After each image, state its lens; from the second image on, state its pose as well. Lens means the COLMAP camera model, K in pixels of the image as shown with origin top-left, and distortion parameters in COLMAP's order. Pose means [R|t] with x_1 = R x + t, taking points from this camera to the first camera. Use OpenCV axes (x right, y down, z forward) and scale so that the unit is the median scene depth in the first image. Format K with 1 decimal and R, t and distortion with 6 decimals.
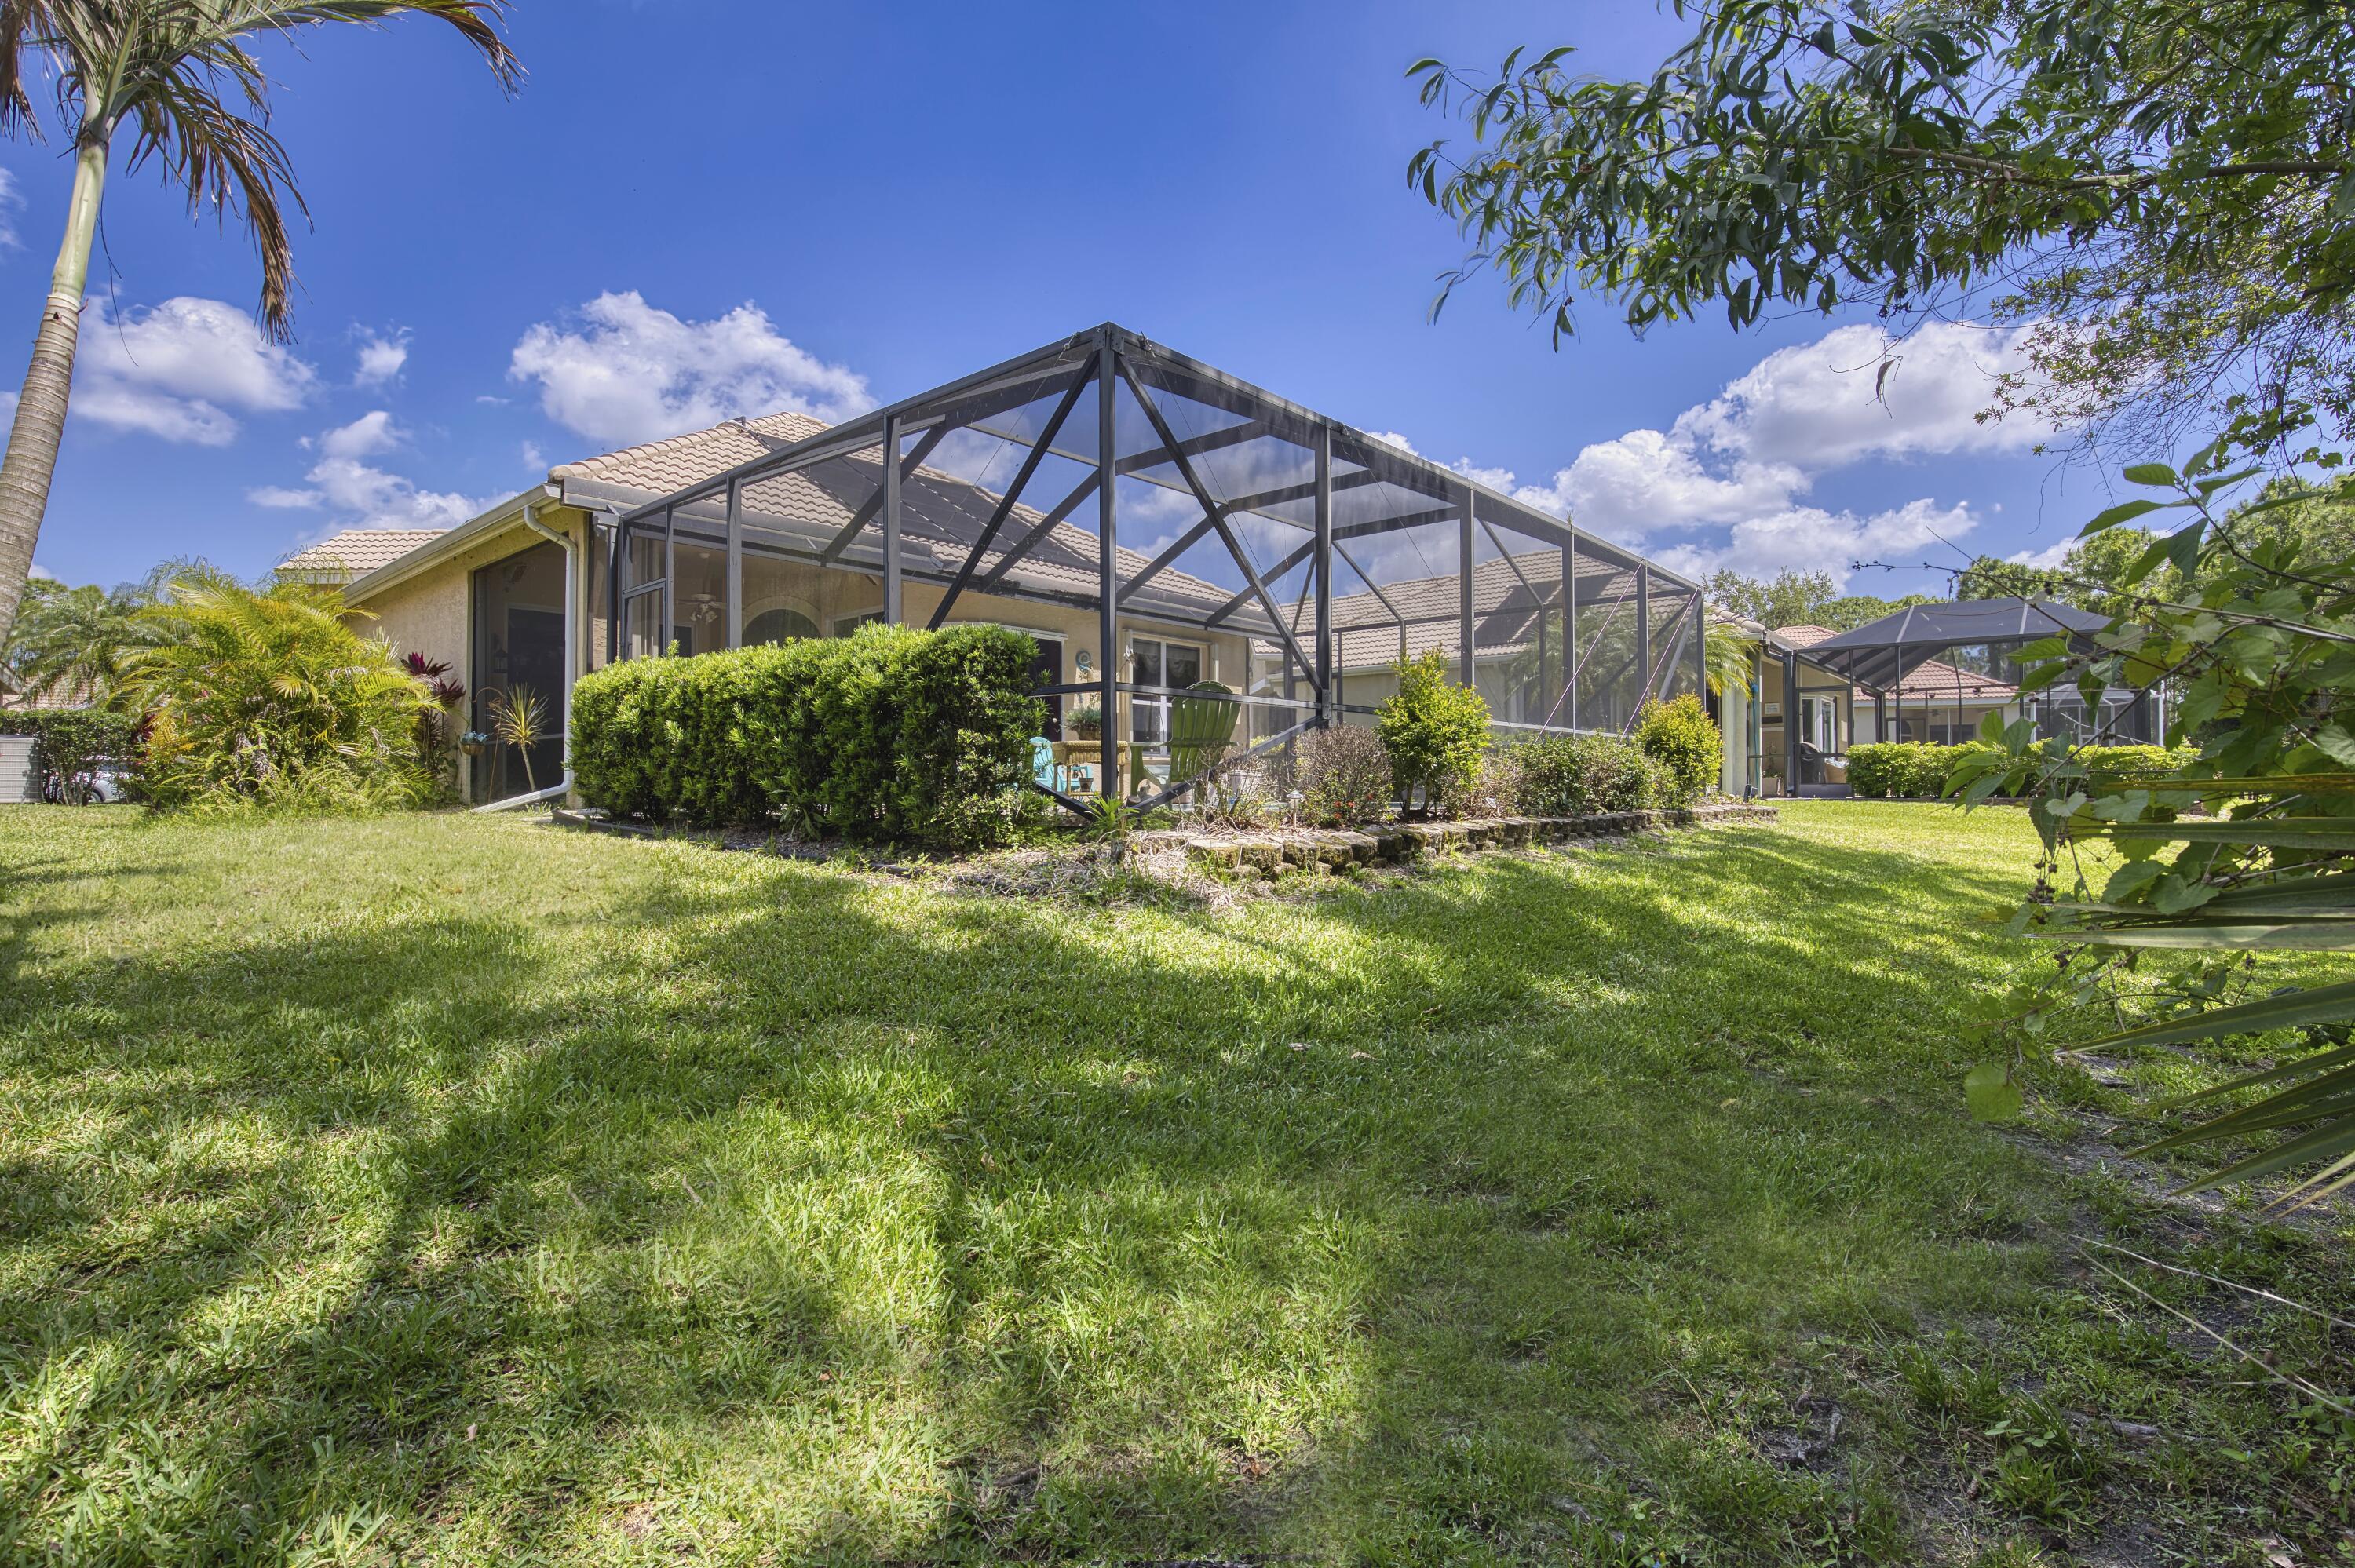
lens RADIAL K [[1053.3, 0, 1173.8], [0, 1053.3, 782.0], [0, 0, 1]] dist [0.000023, 0.000030]
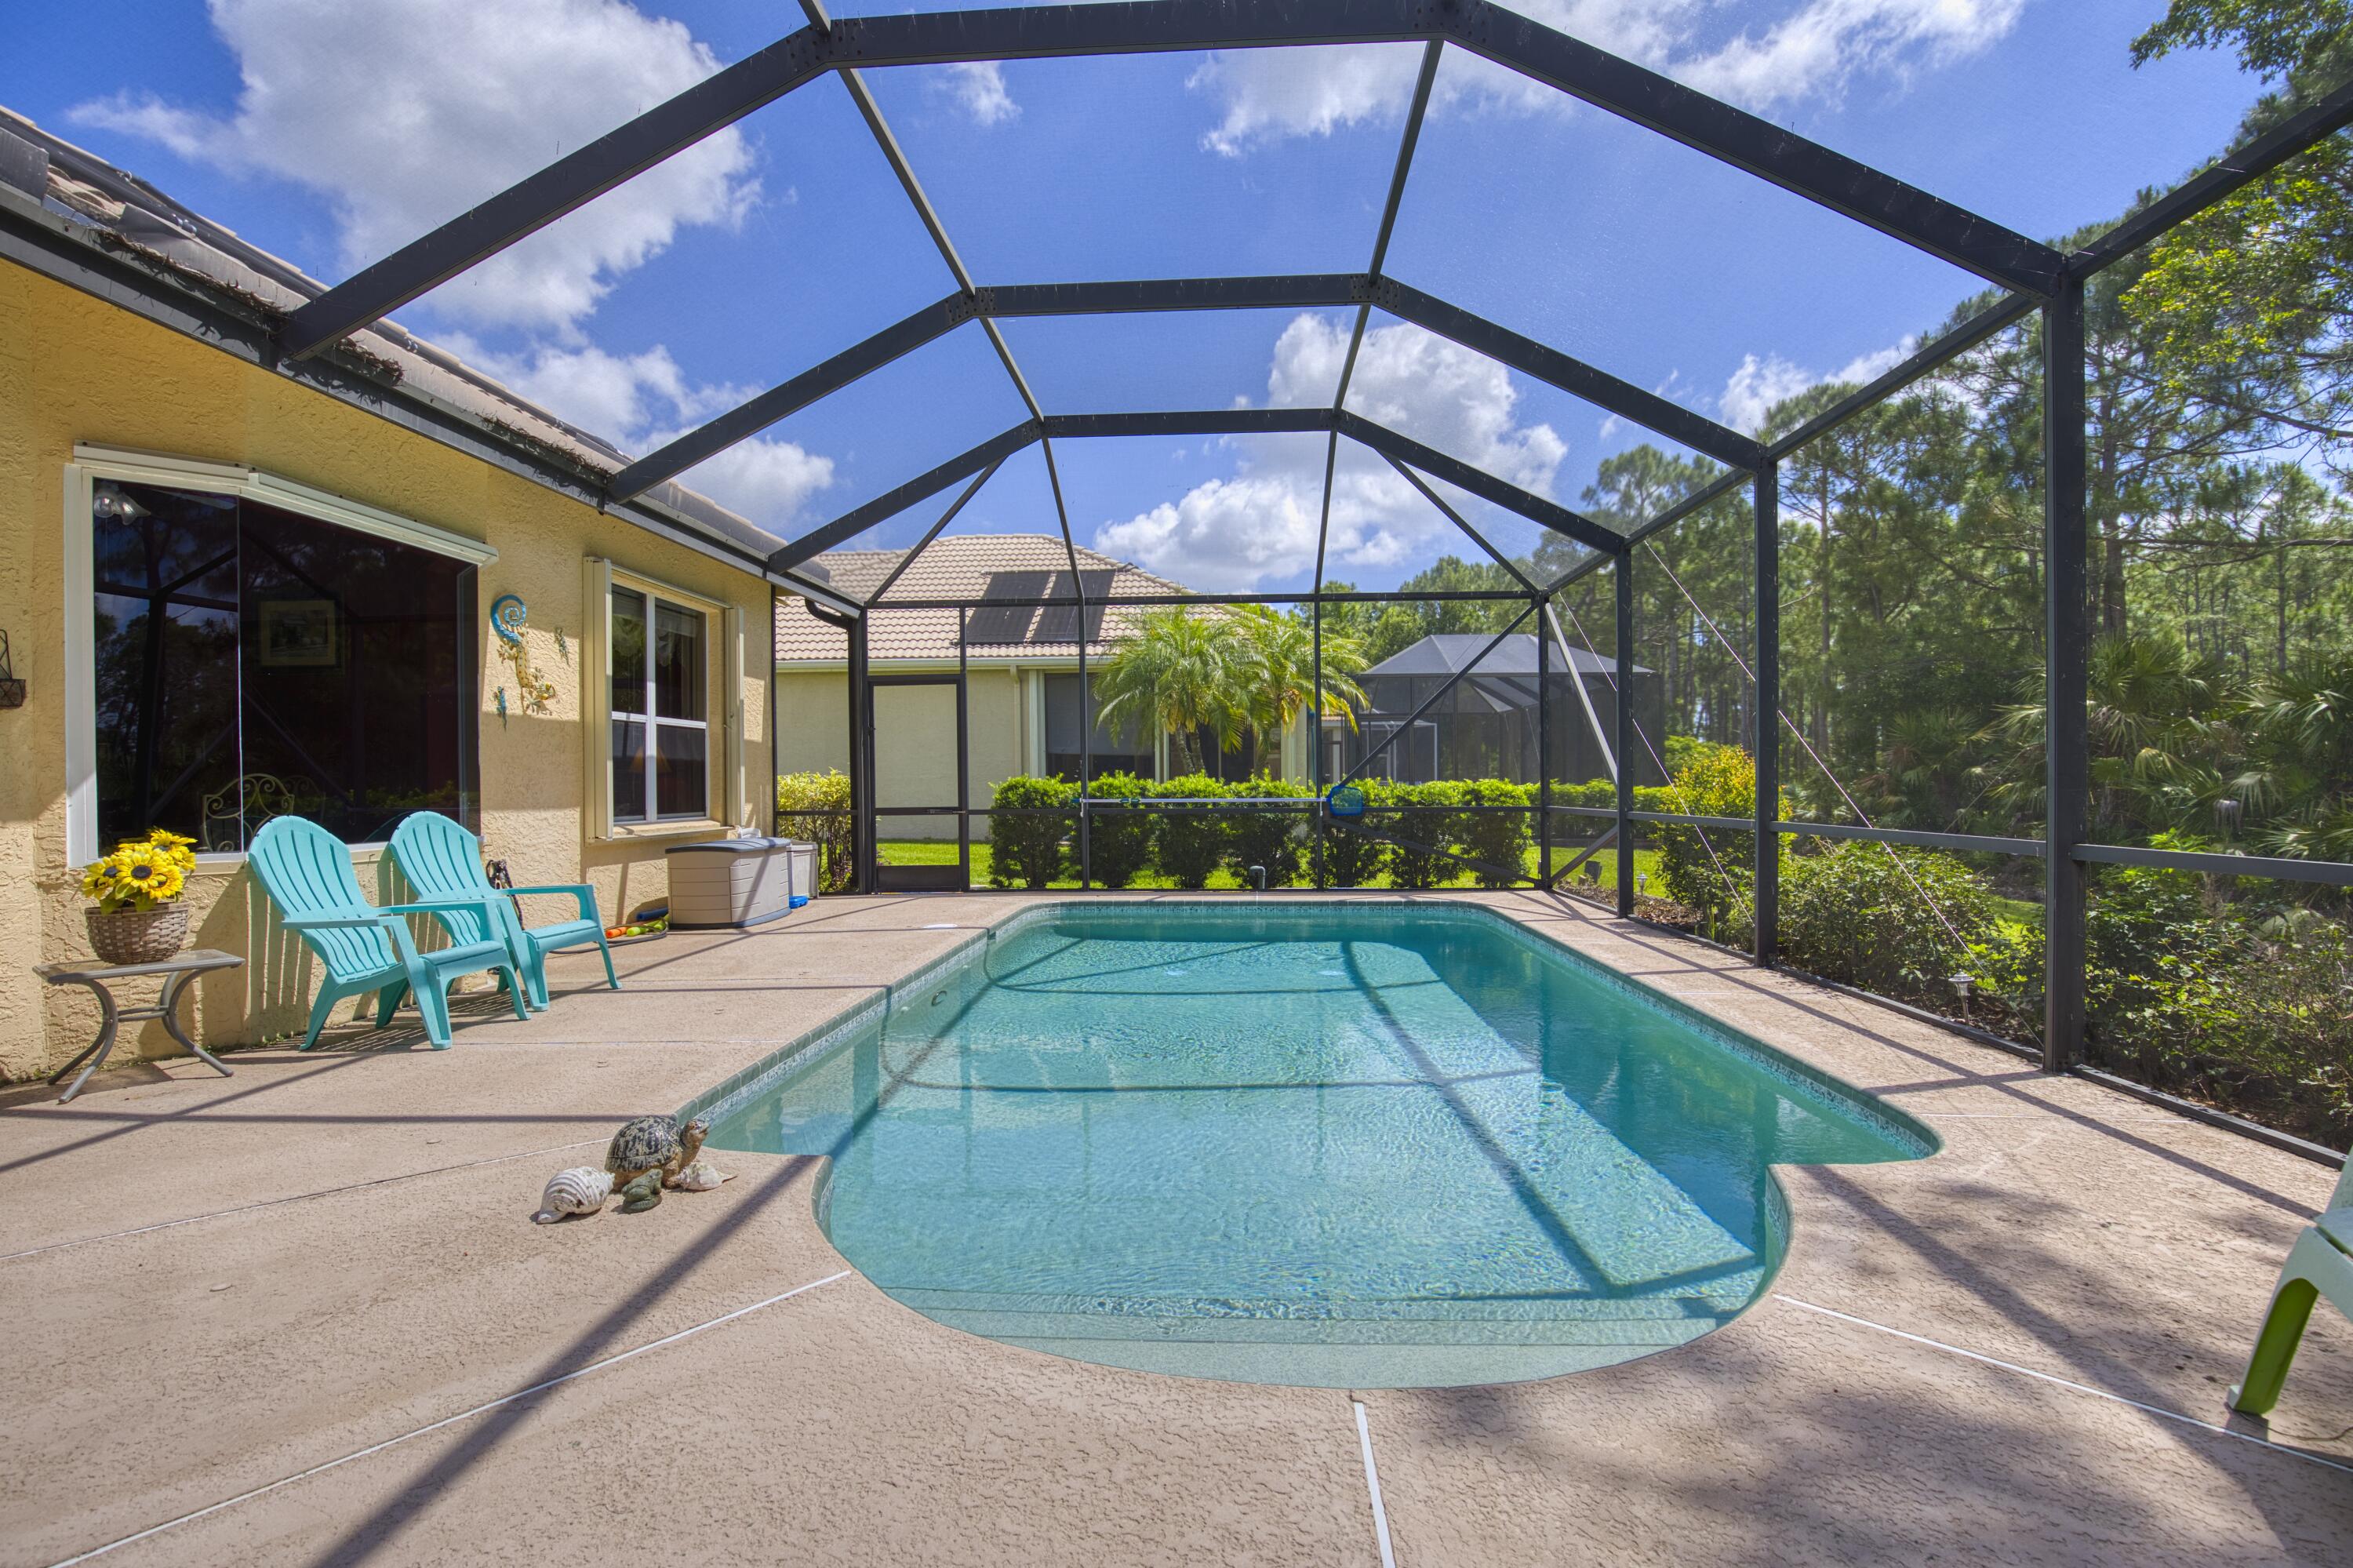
lens RADIAL K [[1078.7, 0, 1174.5], [0, 1078.7, 791.0], [0, 0, 1]] dist [-0.034589, 0.006251]
pose [[0.788523, -0.011516, 0.614898, -0.125554], [0.007803, 0.999932, 0.008720, -0.042119], [-0.614956, -0.002078, 0.788559, 0.448691]]
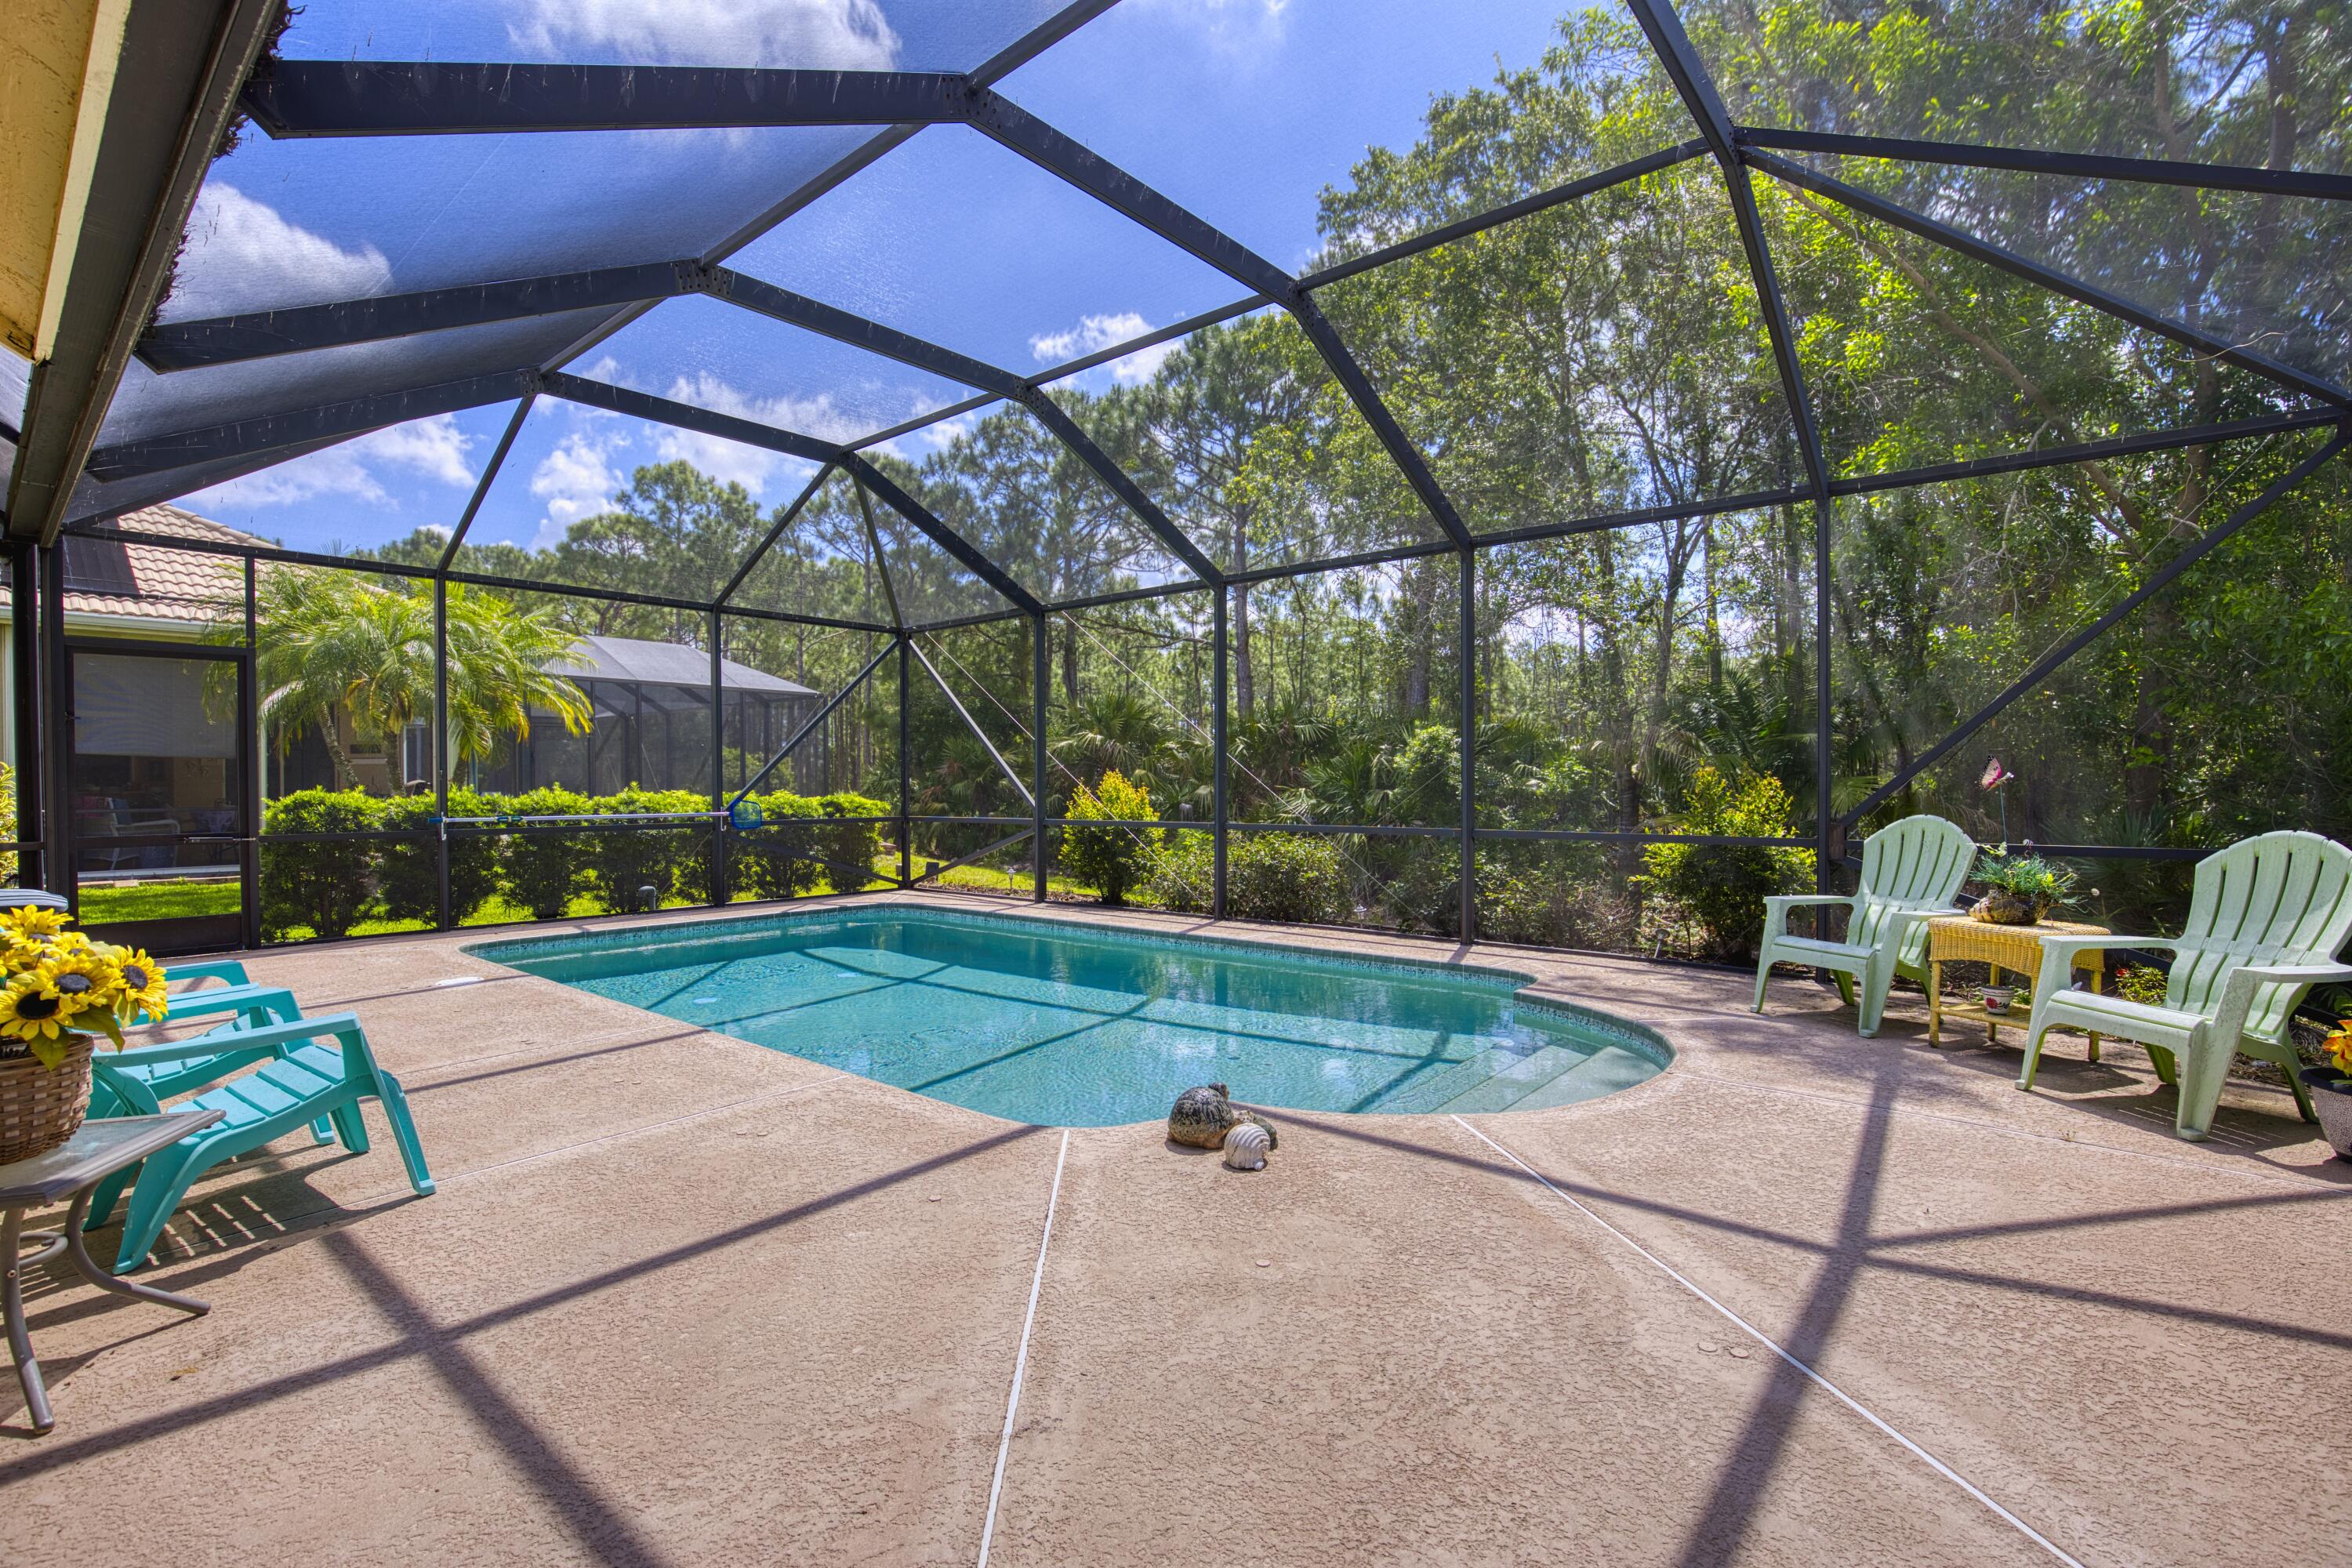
lens RADIAL K [[1078.2, 0, 1177.2], [0, 1078.2, 785.0], [0, 0, 1]] dist [-0.034589, 0.006251]
pose [[-0.023329, -0.000626, 0.999728, -0.284670], [0.003871, 0.999992, 0.000716, -0.046808], [-0.999720, 0.003886, -0.023326, 0.635199]]
